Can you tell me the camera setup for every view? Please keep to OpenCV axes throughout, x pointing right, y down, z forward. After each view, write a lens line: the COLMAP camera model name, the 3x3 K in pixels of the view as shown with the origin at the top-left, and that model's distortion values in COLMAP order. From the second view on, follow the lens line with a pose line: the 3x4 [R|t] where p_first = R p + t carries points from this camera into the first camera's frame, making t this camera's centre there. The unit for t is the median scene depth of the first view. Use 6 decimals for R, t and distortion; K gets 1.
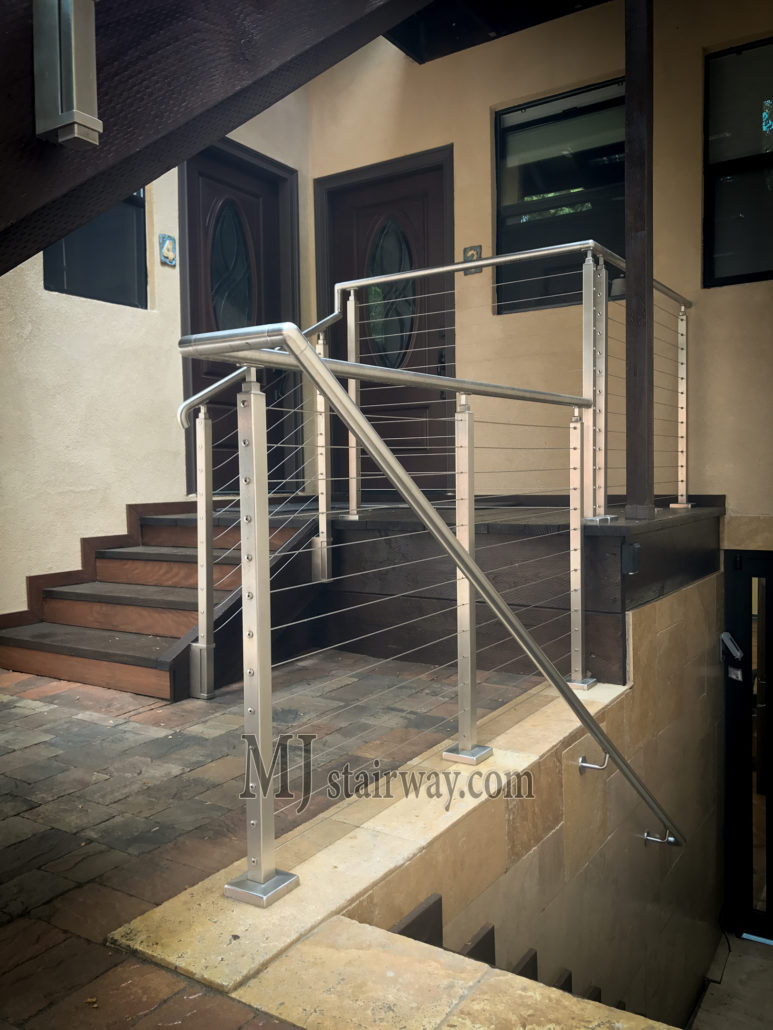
lens RADIAL K [[855.5, 0, 385.5], [0, 855.5, 513.6], [0, 0, 1]] dist [0.007900, -0.010209]
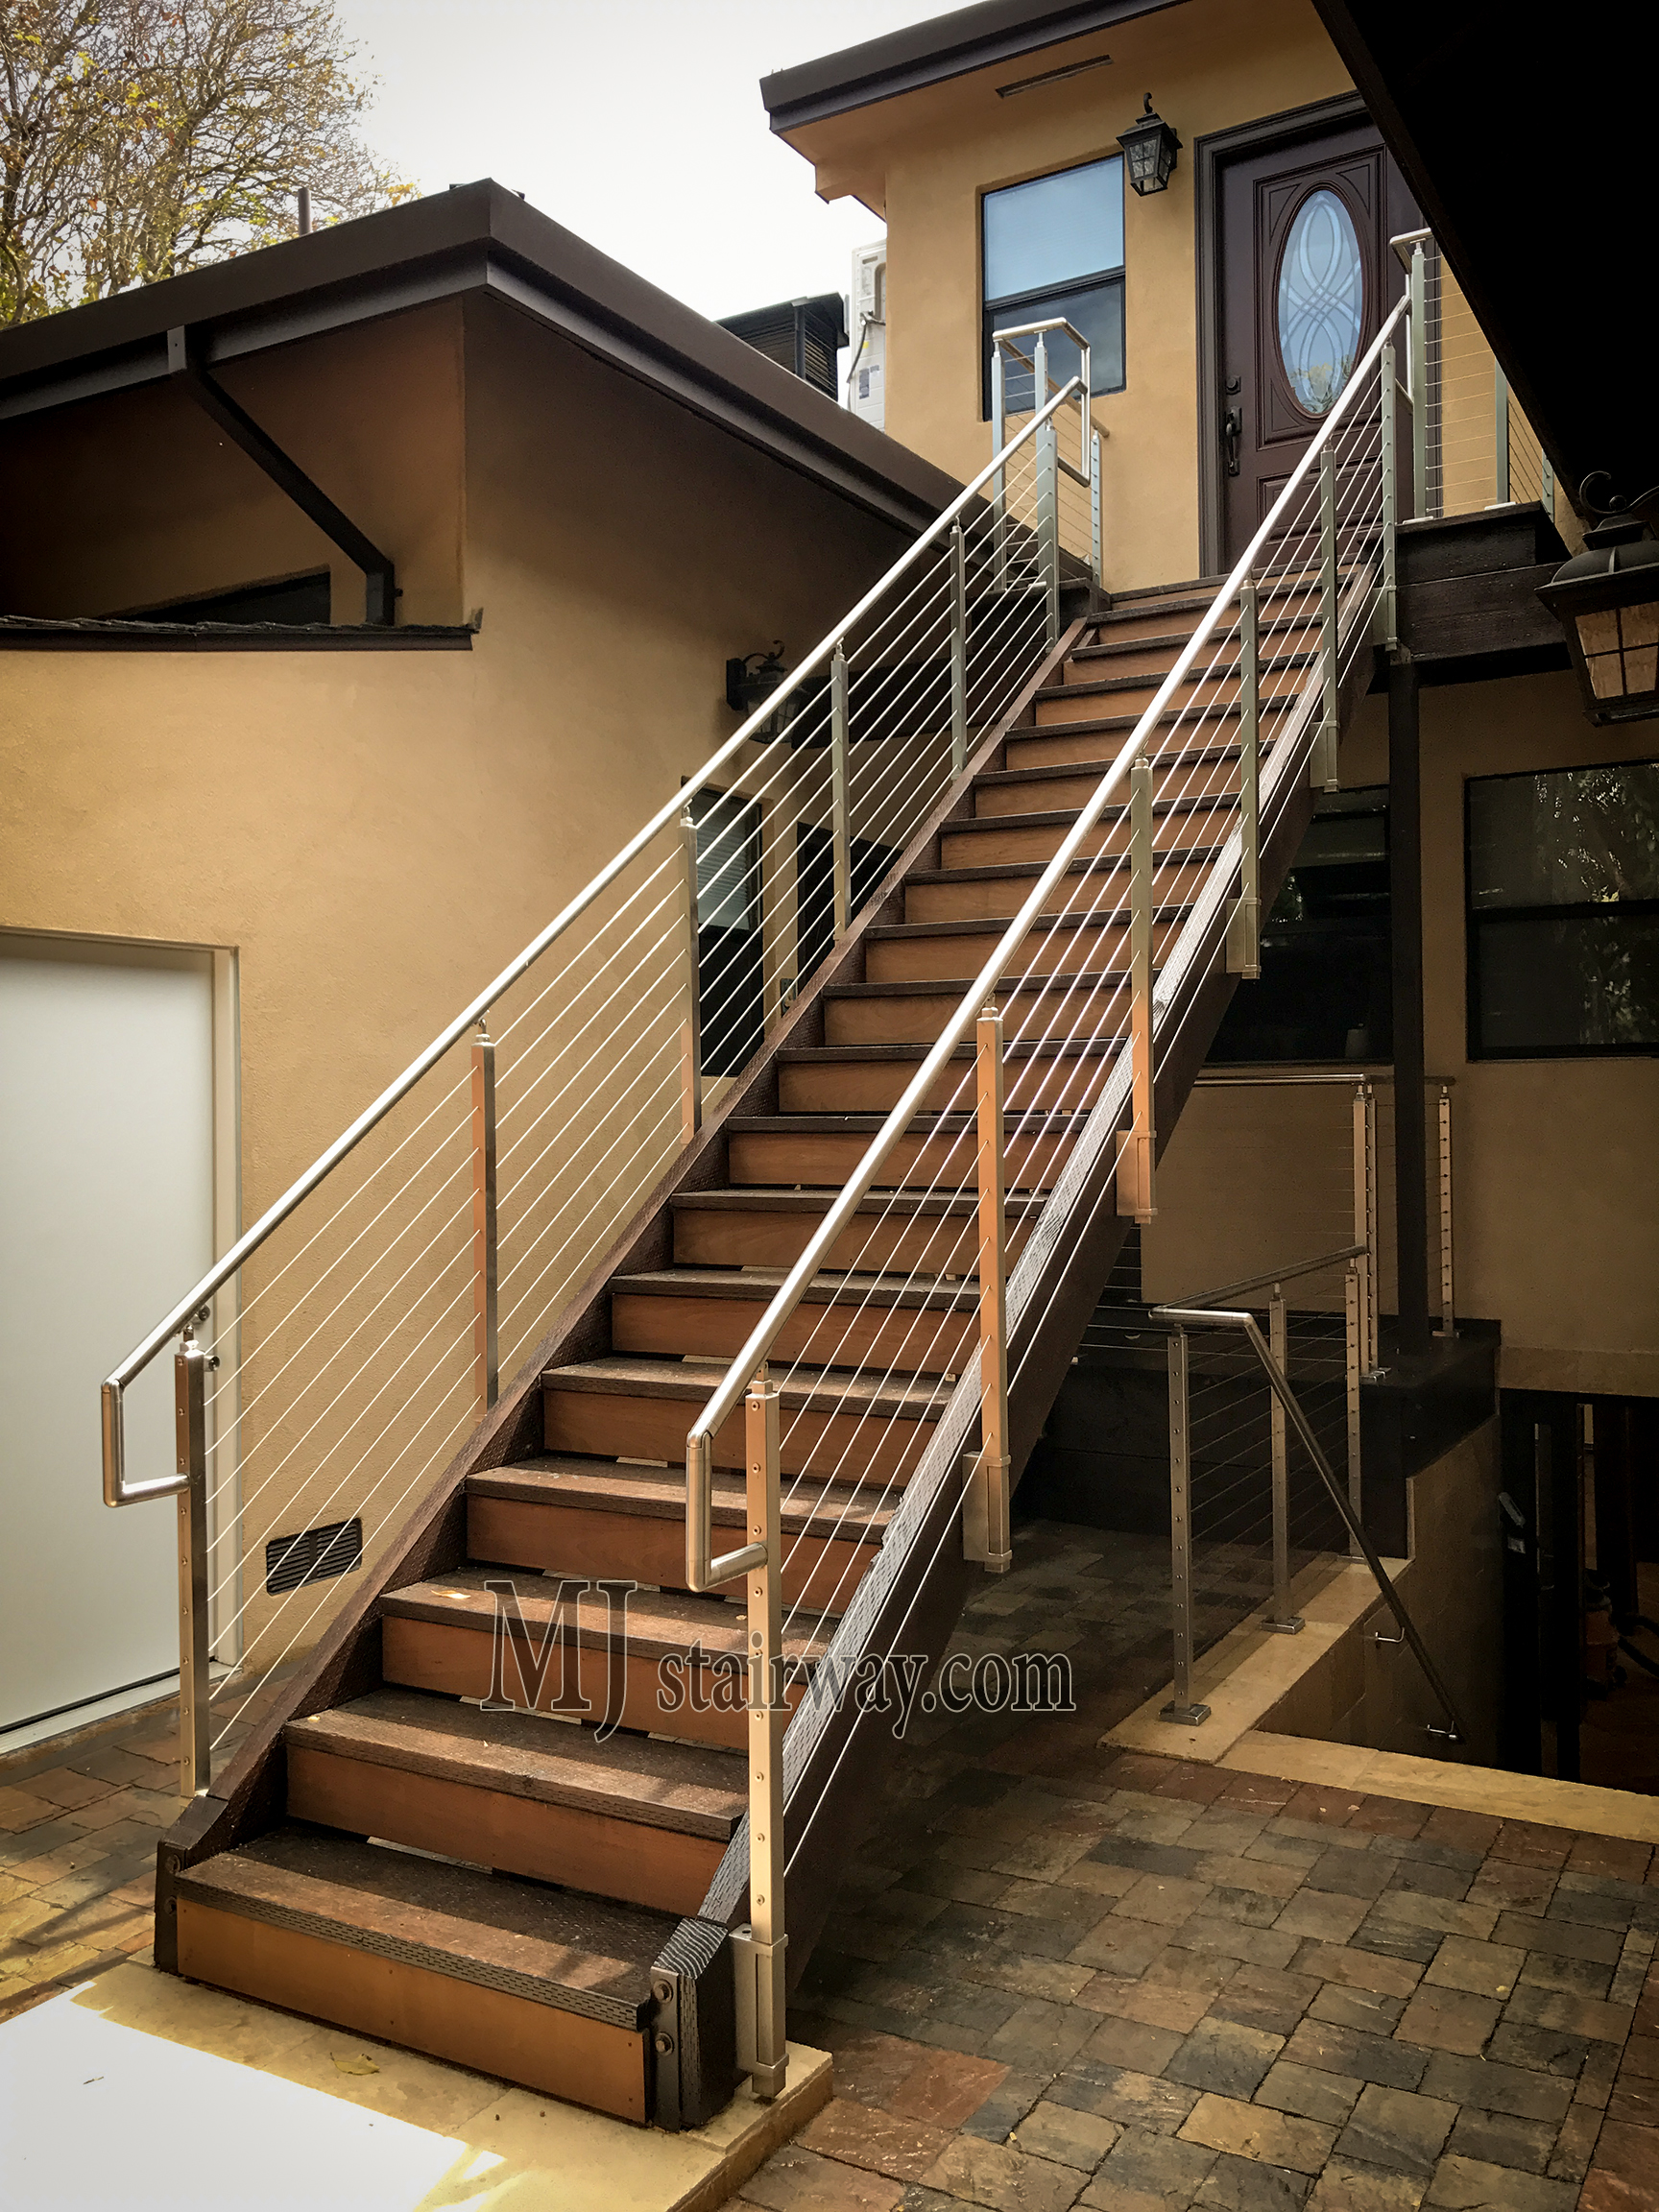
lens RADIAL K [[1837.1, 0, 831.6], [0, 1837.1, 1104.4], [0, 0, 1]] dist [0.007900, -0.010209]
pose [[0.998664, 0.005574, 0.051365, -0.441303], [-0.002956, 0.998700, -0.050892, -0.184957], [-0.051582, 0.050673, 0.997382, -0.964515]]
